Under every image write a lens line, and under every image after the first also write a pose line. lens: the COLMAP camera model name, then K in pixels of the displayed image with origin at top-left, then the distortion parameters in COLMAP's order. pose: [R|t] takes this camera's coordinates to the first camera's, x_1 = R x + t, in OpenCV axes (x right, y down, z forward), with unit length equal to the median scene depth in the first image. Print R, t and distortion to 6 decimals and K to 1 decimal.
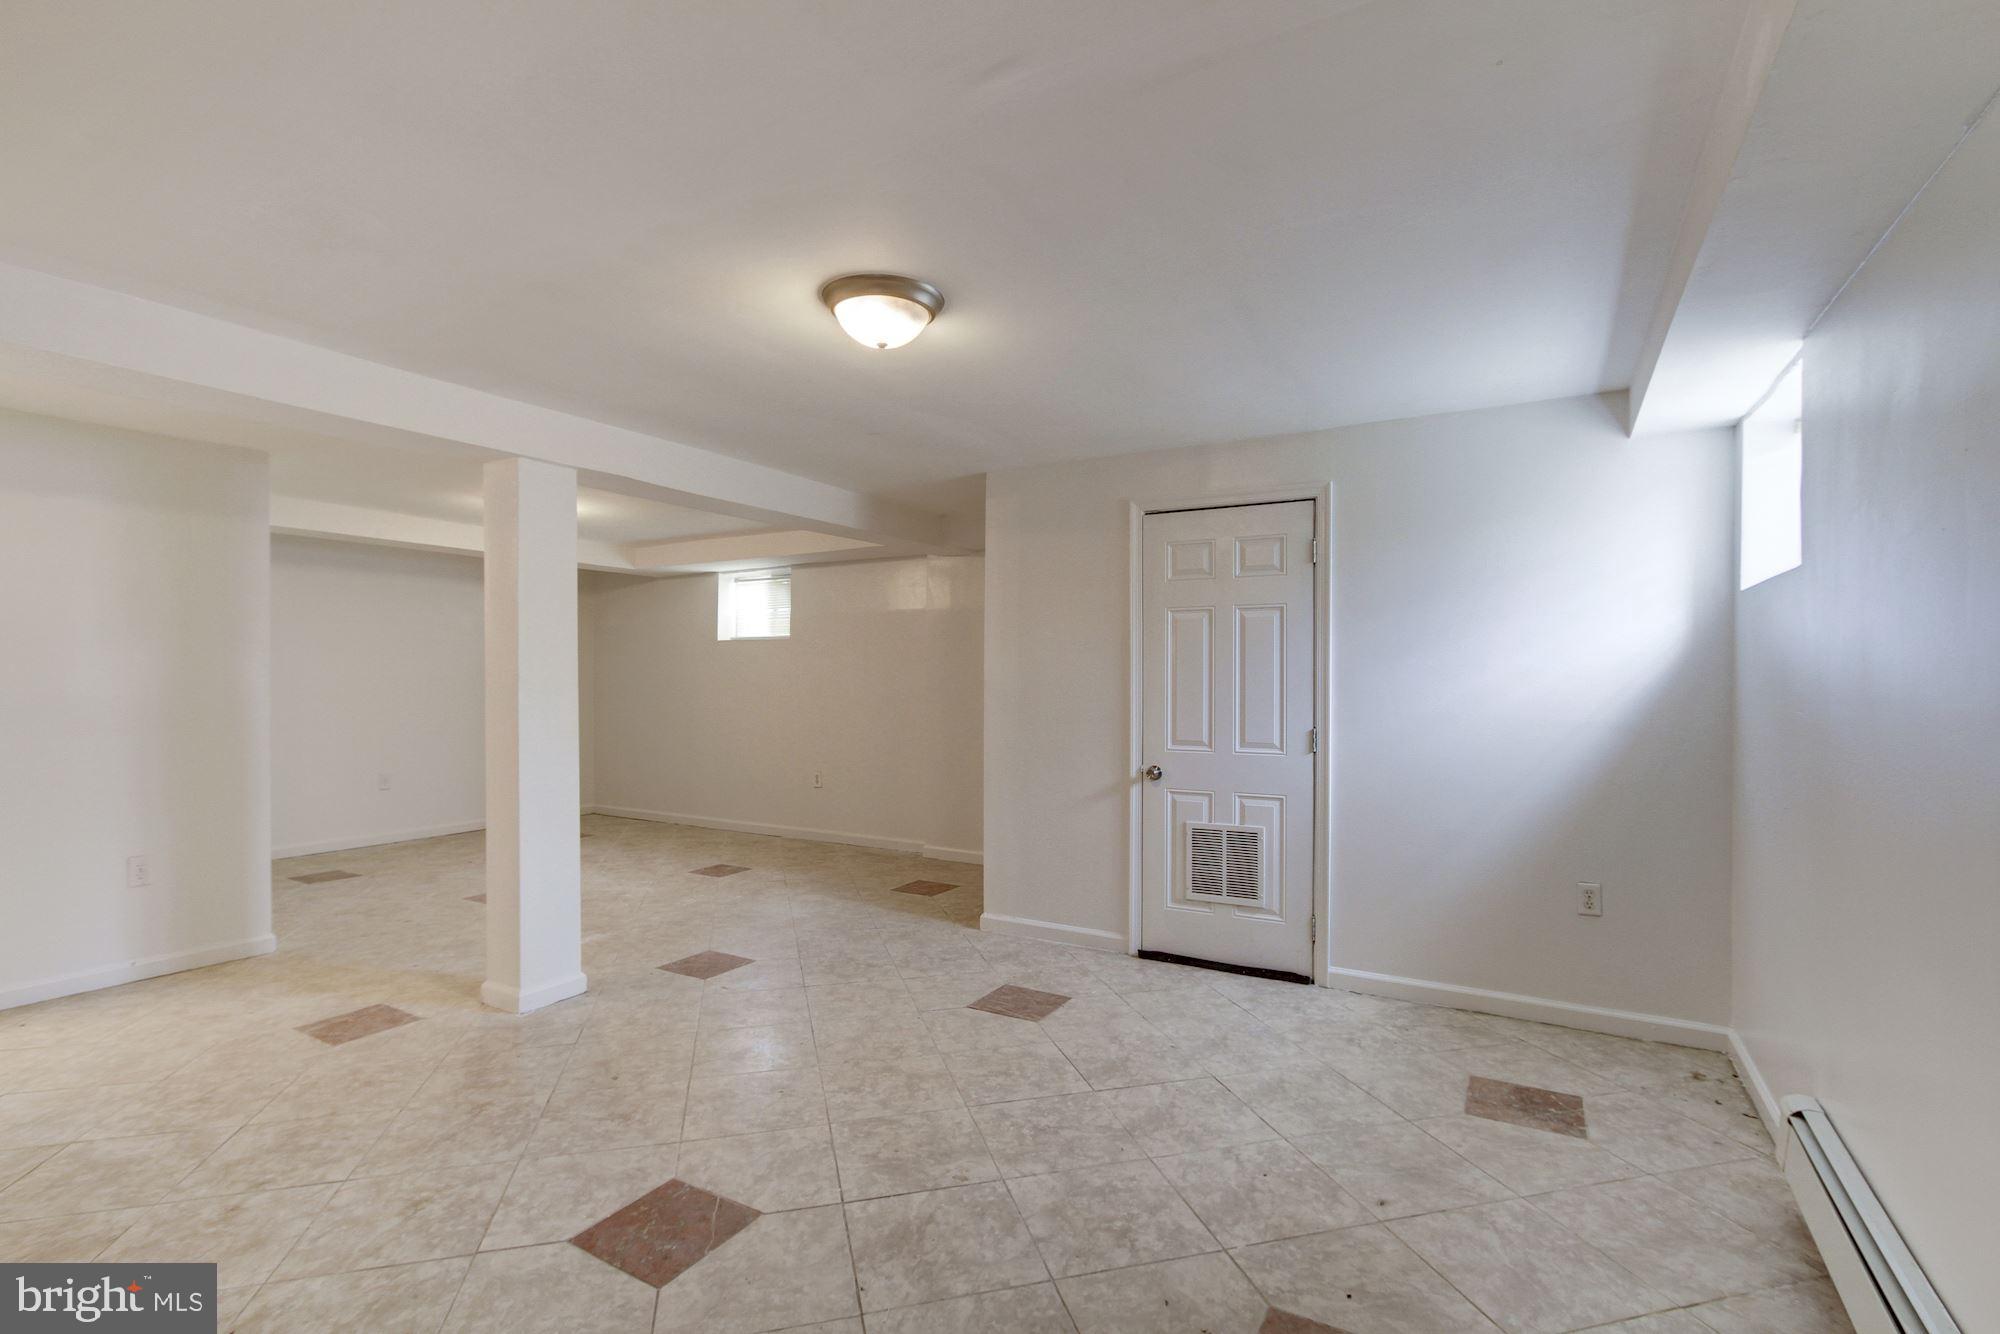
lens RADIAL K [[927.7, 0, 990.8], [0, 927.7, 670.3], [0, 0, 1]] dist [-0.005190, 0.002097]
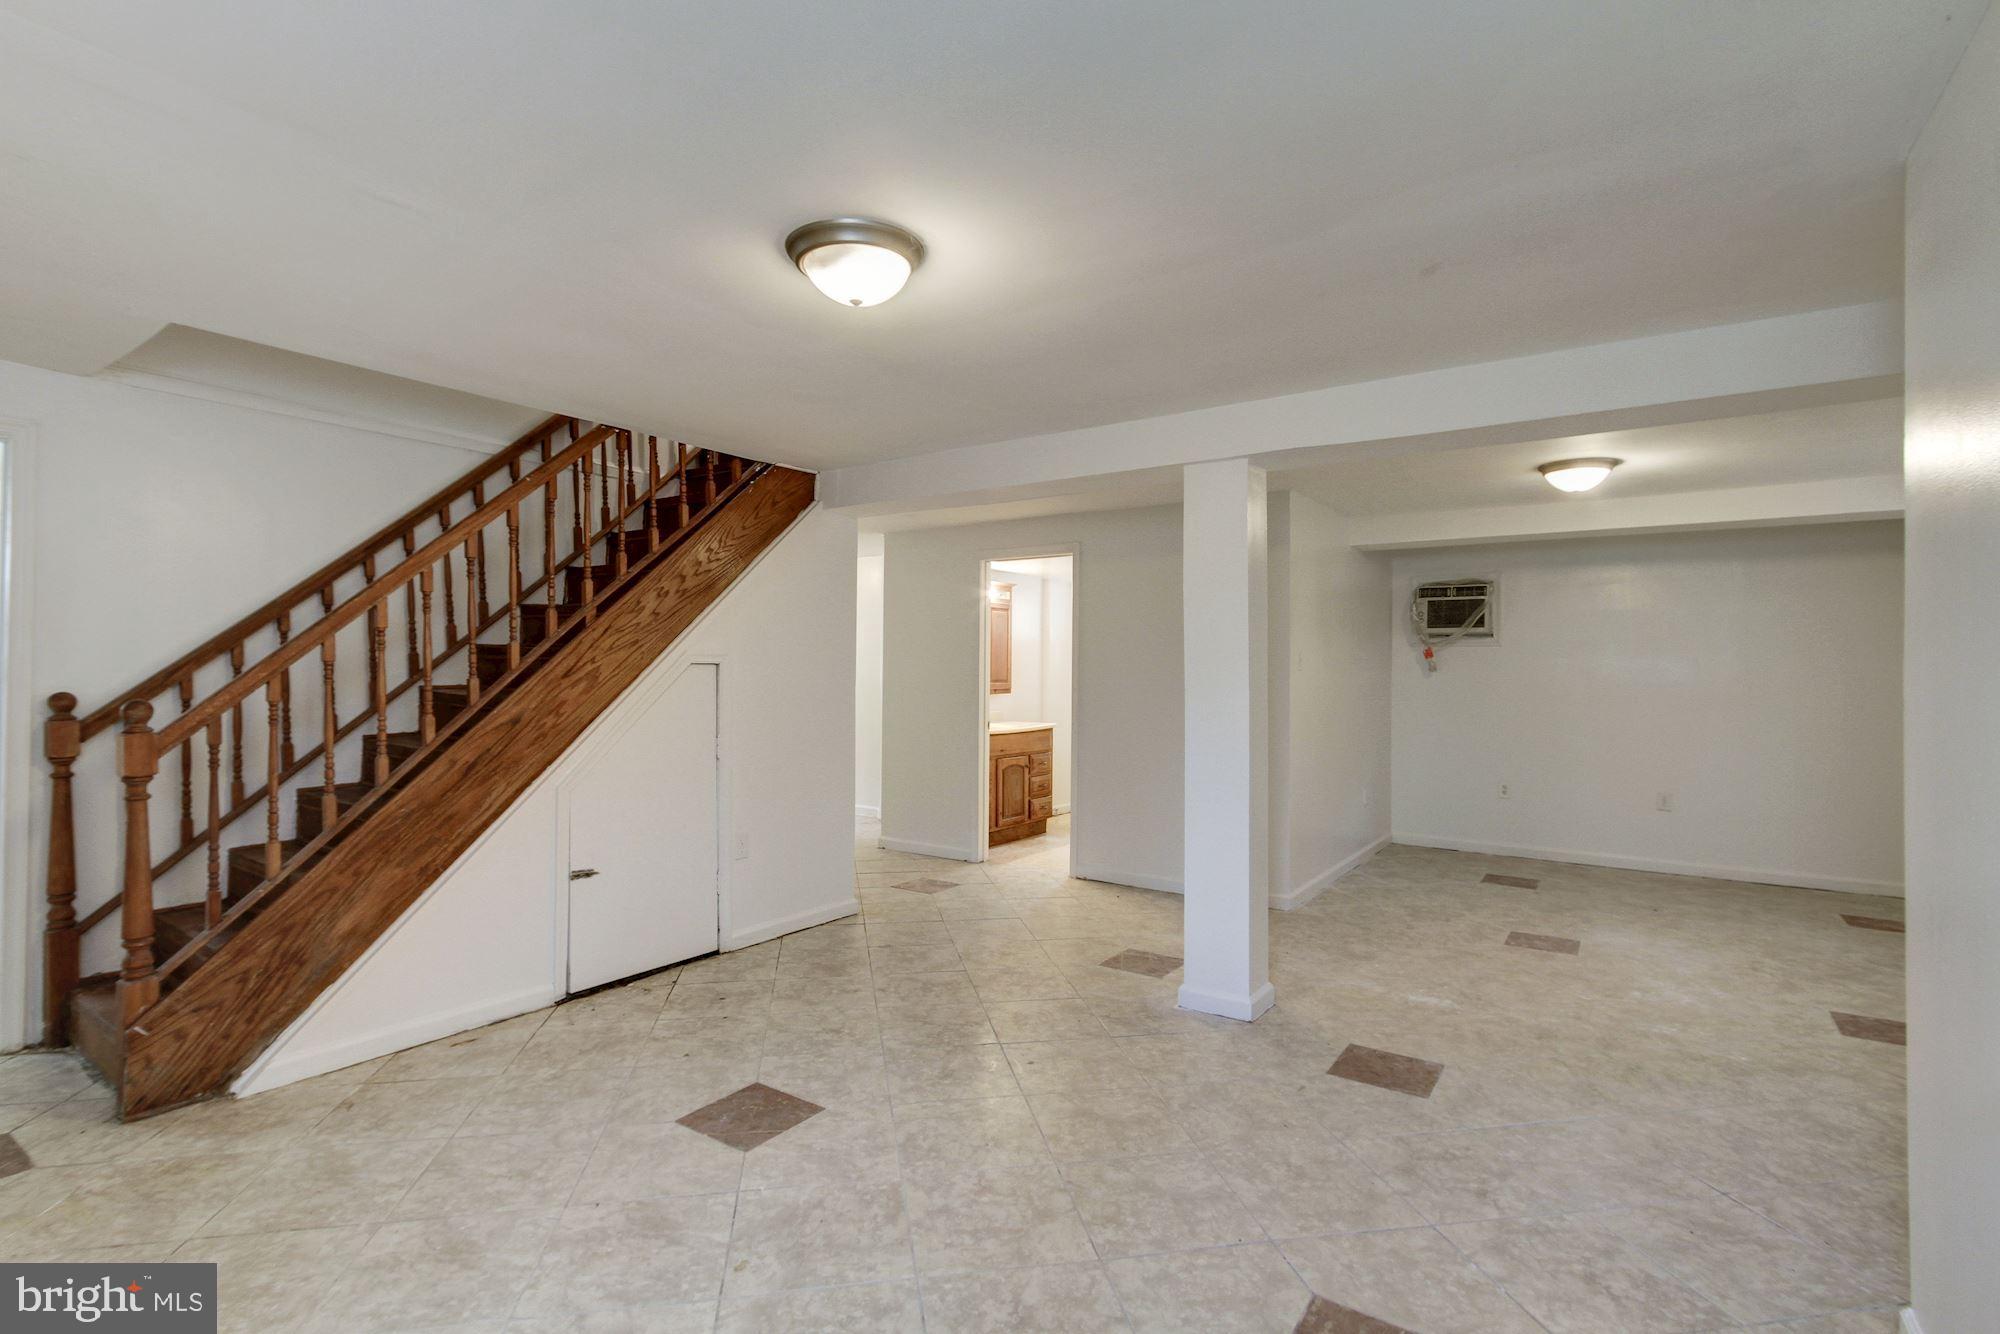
lens RADIAL K [[927.7, 0, 987.2], [0, 927.7, 672.6], [0, 0, 1]] dist [-0.005190, 0.002097]
pose [[-0.085129, -0.003454, -0.996364, 0.545086], [-0.001743, 0.999993, -0.003318, 0.004366], [0.996368, 0.001454, -0.085134, 0.887347]]
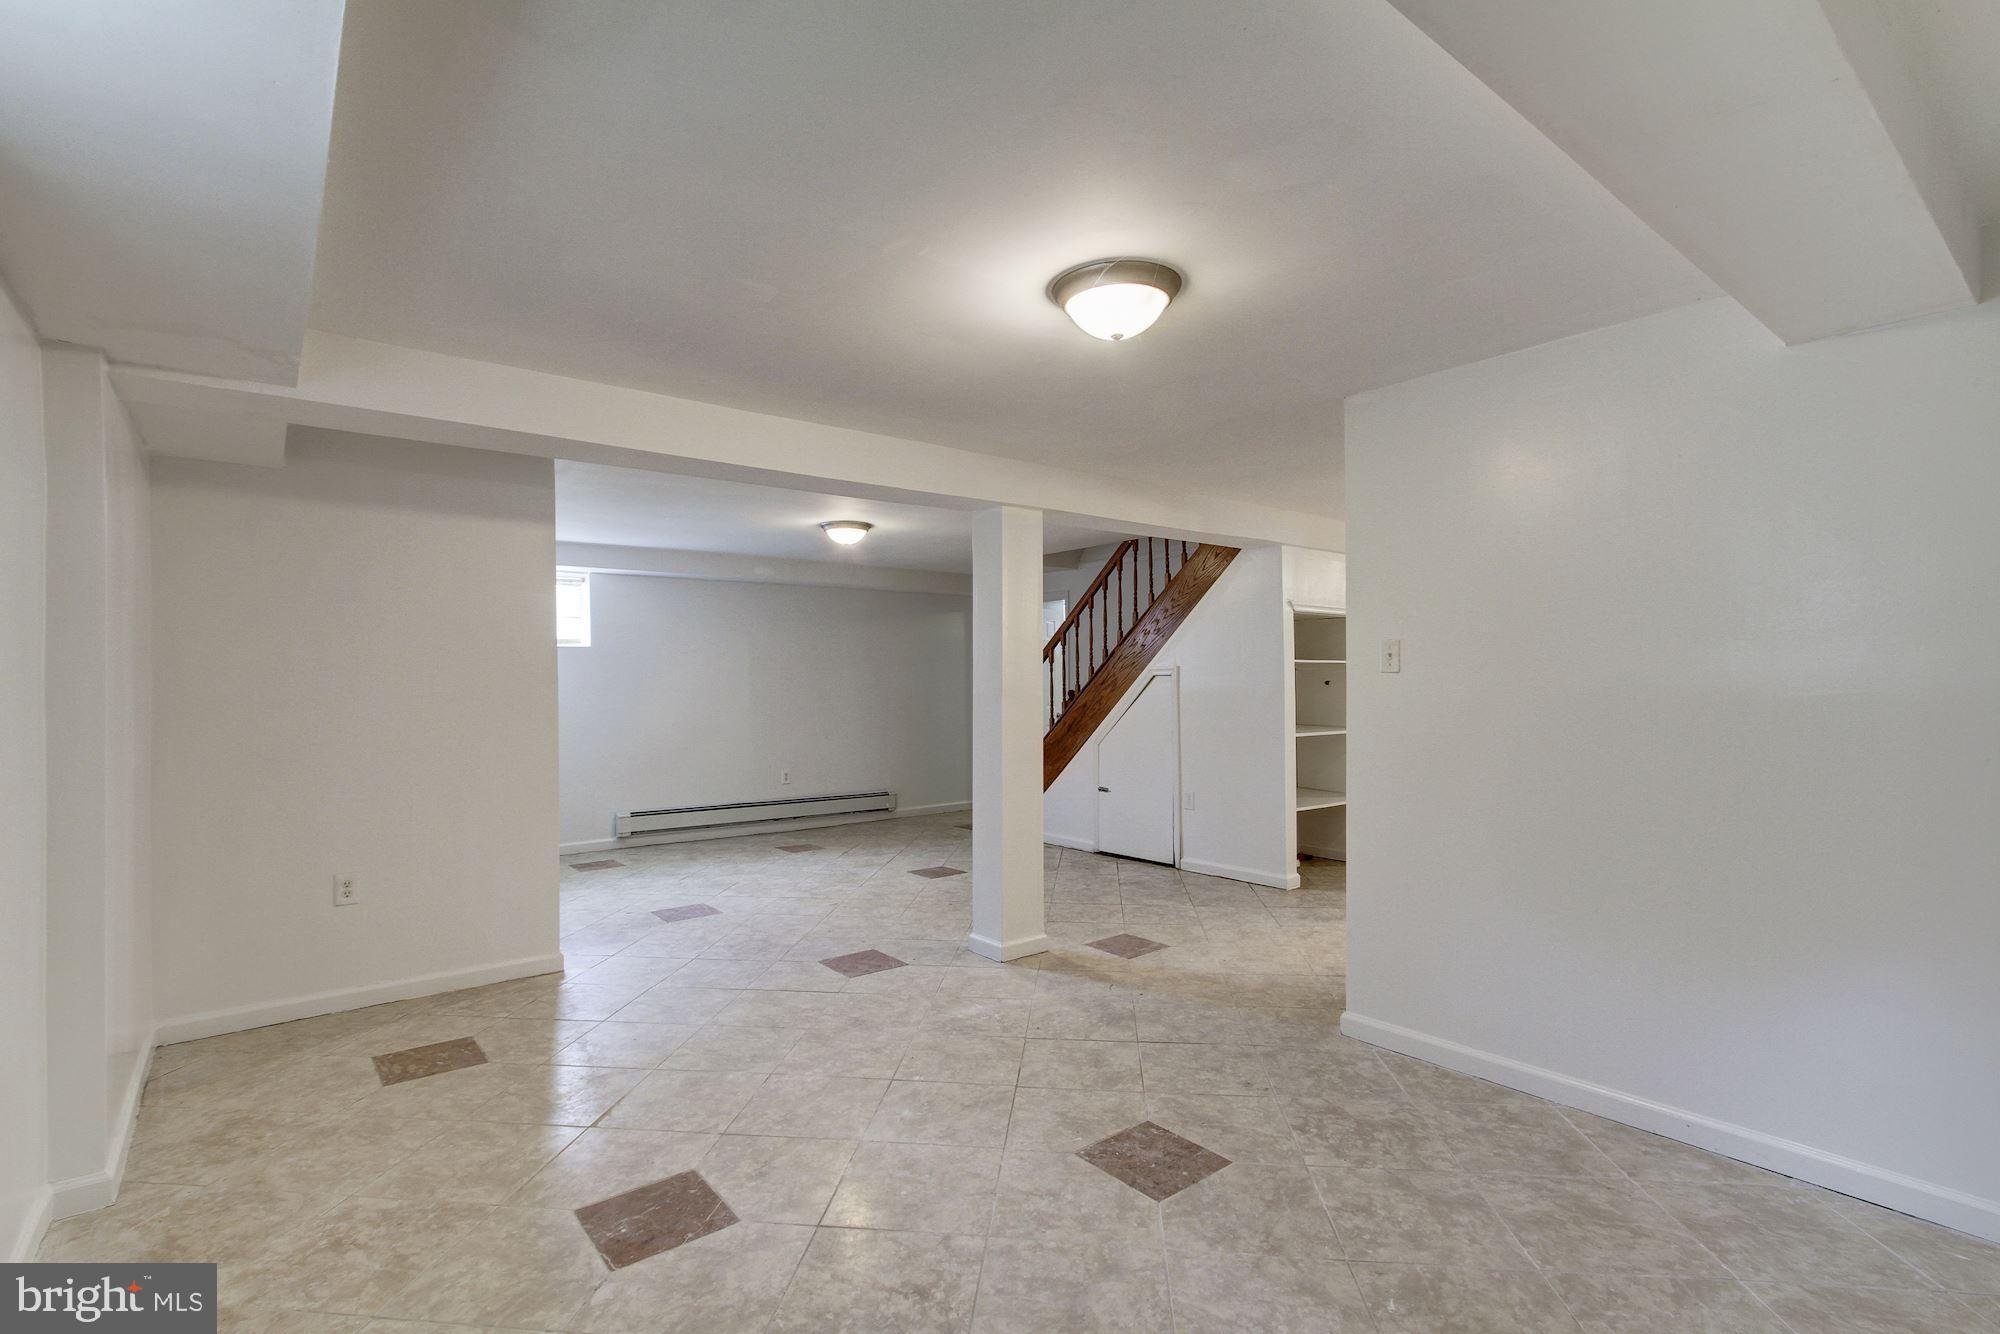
lens RADIAL K [[927.7, 0, 990.4], [0, 927.7, 674.9], [0, 0, 1]] dist [-0.005190, 0.002097]
pose [[-0.933279, 0.005964, 0.359104, -0.966146], [0.001808, 0.999927, -0.011907, 0.010584], [-0.359149, -0.010464, -0.933222, 2.280785]]
